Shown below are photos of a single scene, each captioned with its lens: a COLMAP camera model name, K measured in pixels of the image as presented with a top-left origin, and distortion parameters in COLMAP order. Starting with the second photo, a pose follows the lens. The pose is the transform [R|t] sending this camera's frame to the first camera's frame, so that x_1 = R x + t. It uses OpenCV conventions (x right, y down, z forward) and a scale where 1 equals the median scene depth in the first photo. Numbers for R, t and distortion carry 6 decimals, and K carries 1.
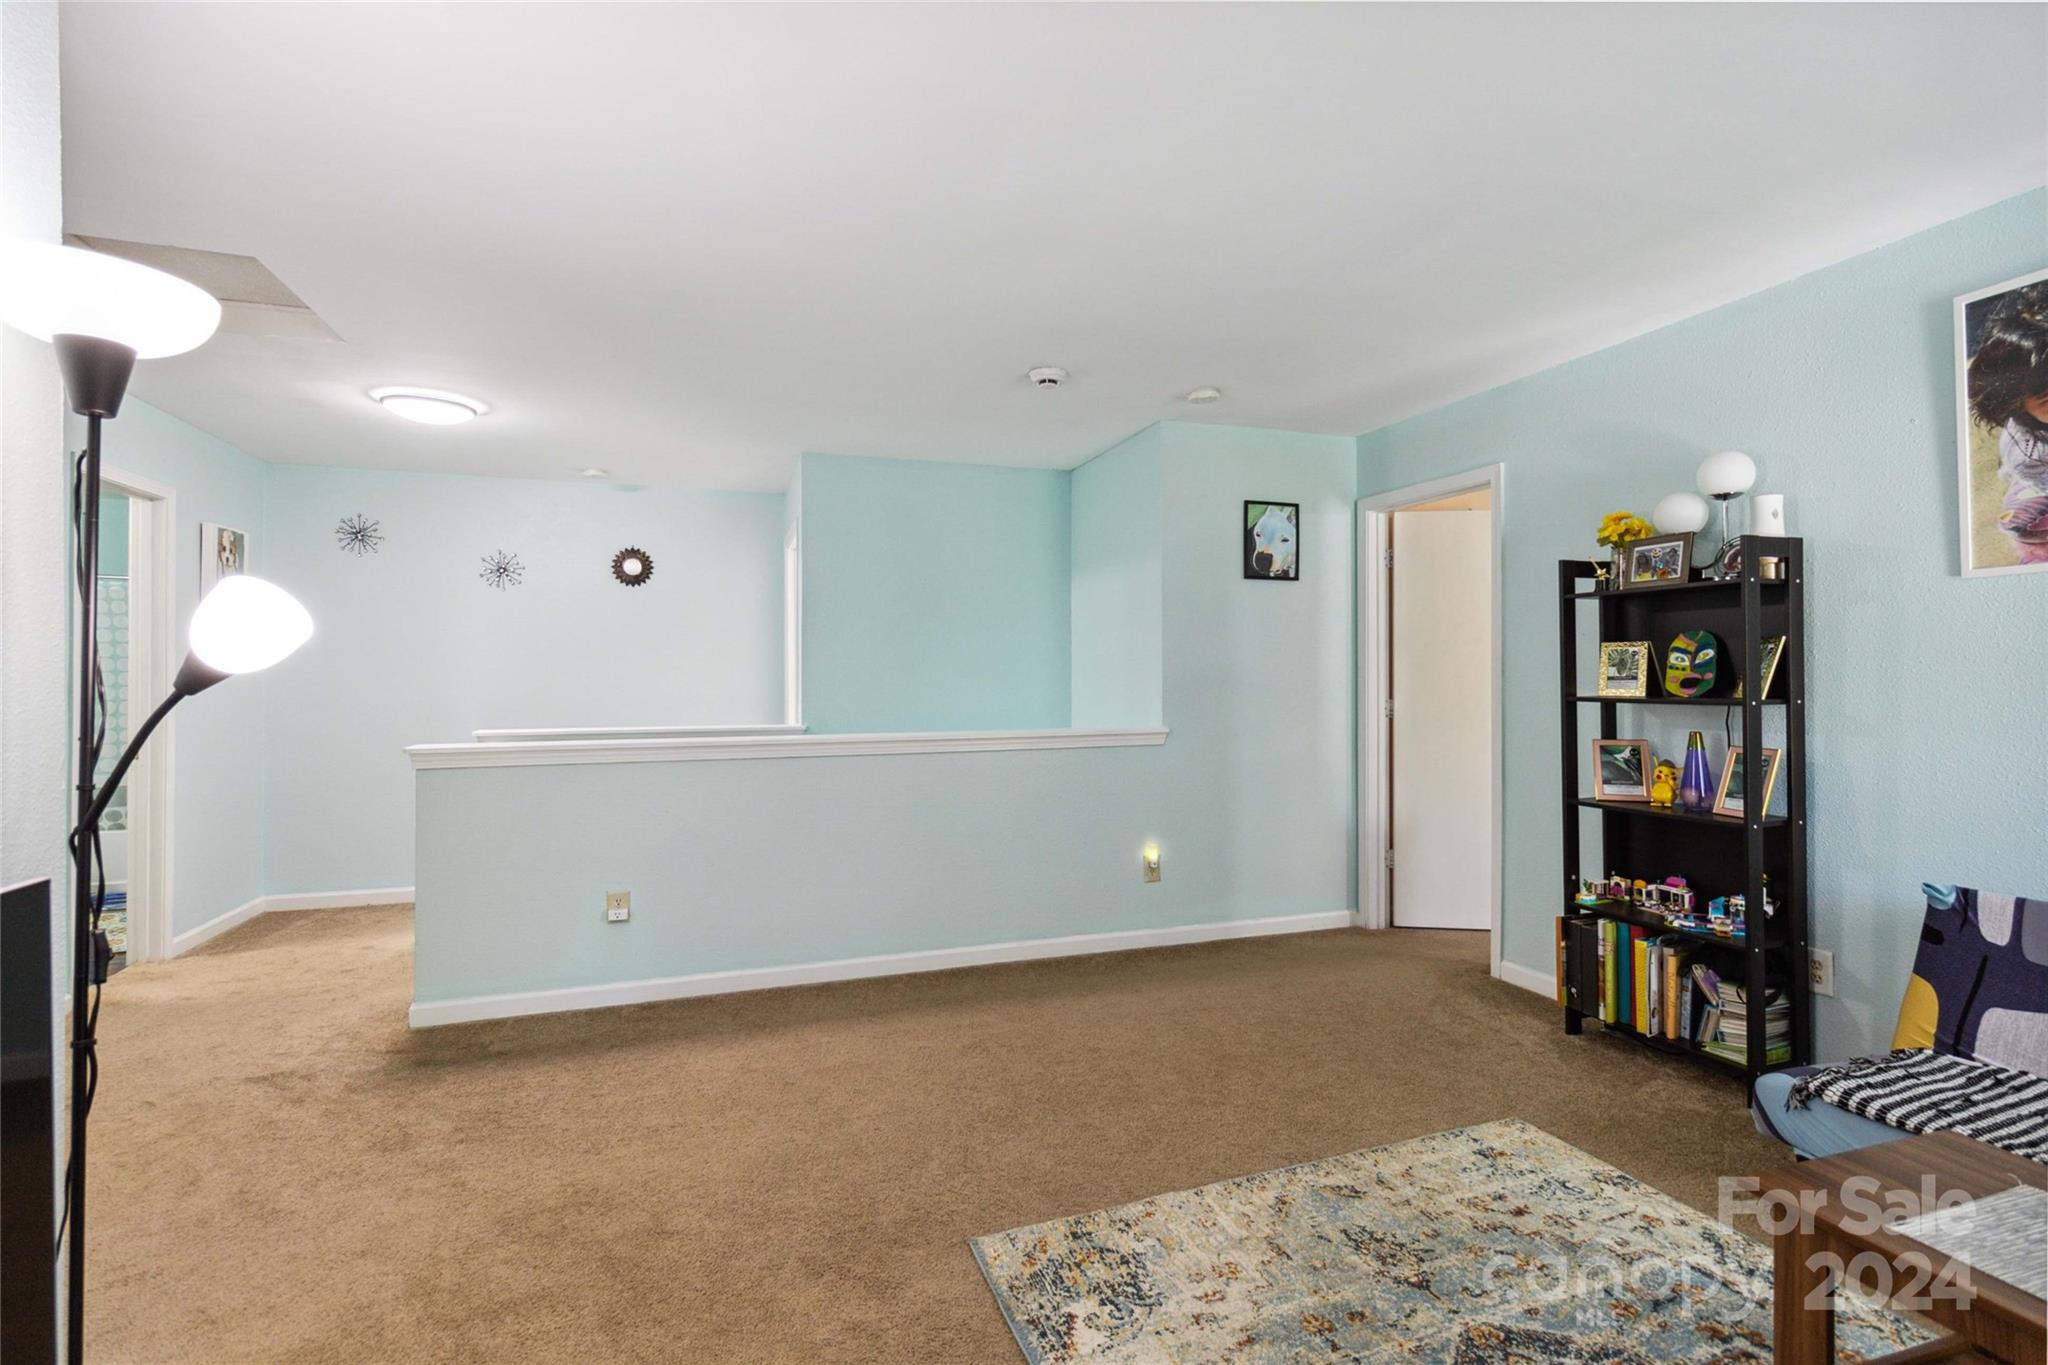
lens RADIAL K [[952.9, 0, 1040.9], [0, 952.9, 675.9], [0, 0, 1]] dist [-0.000118, 0.000165]
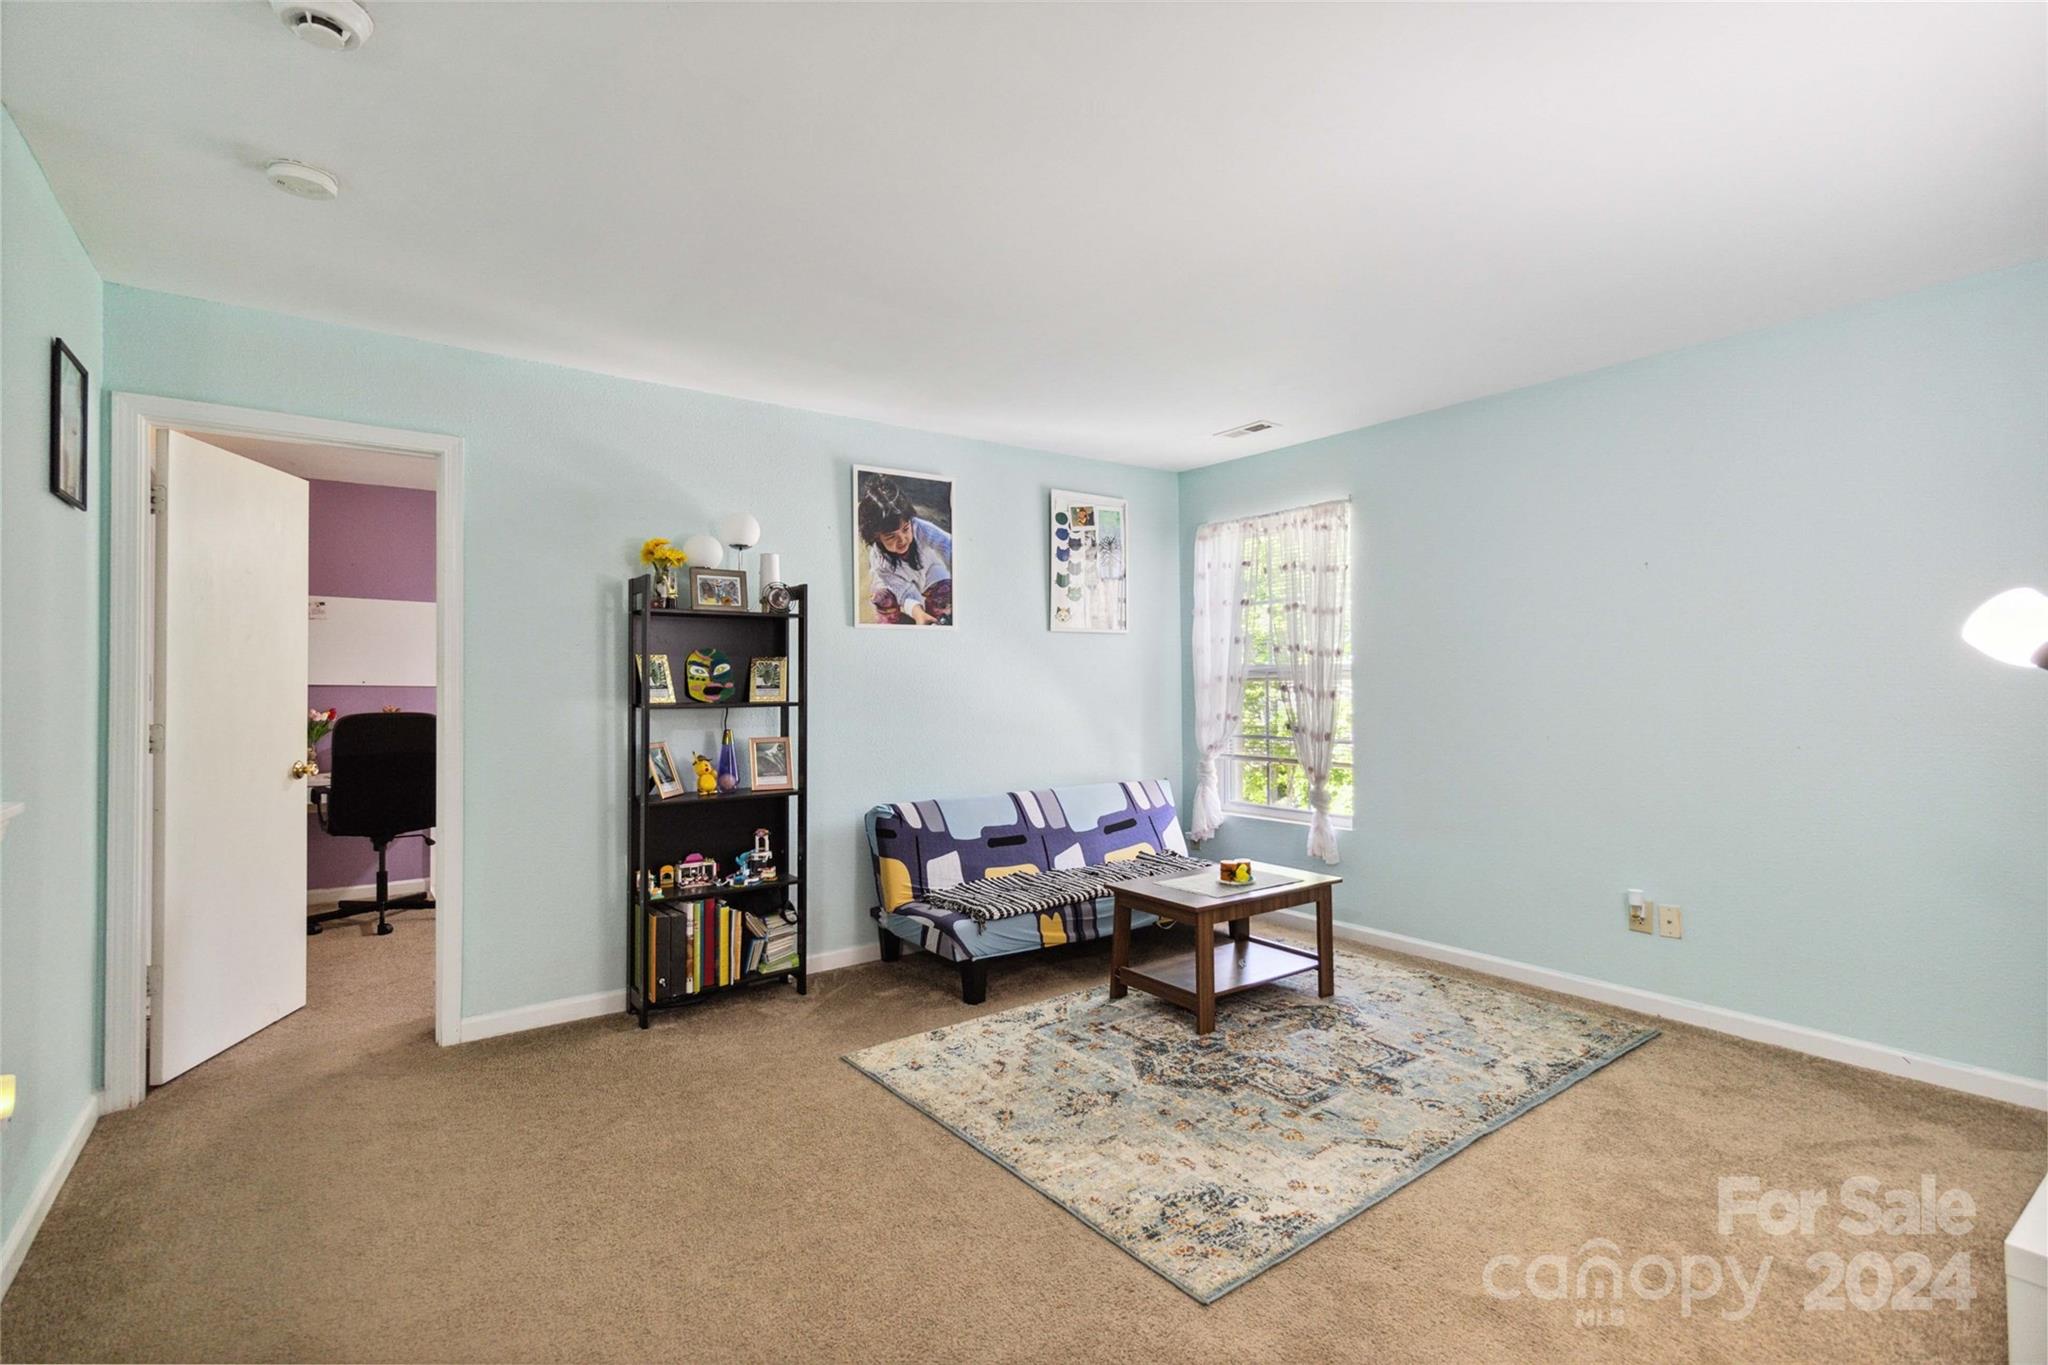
lens RADIAL K [[952.9, 0, 1040.9], [0, 952.9, 675.9], [0, 0, 1]] dist [-0.000118, 0.000165]
pose [[-0.319004, 0.006588, 0.947730, -0.621511], [0.000027, 0.999976, -0.006942, -0.003377], [-0.947753, -0.002189, -0.318997, 0.994115]]
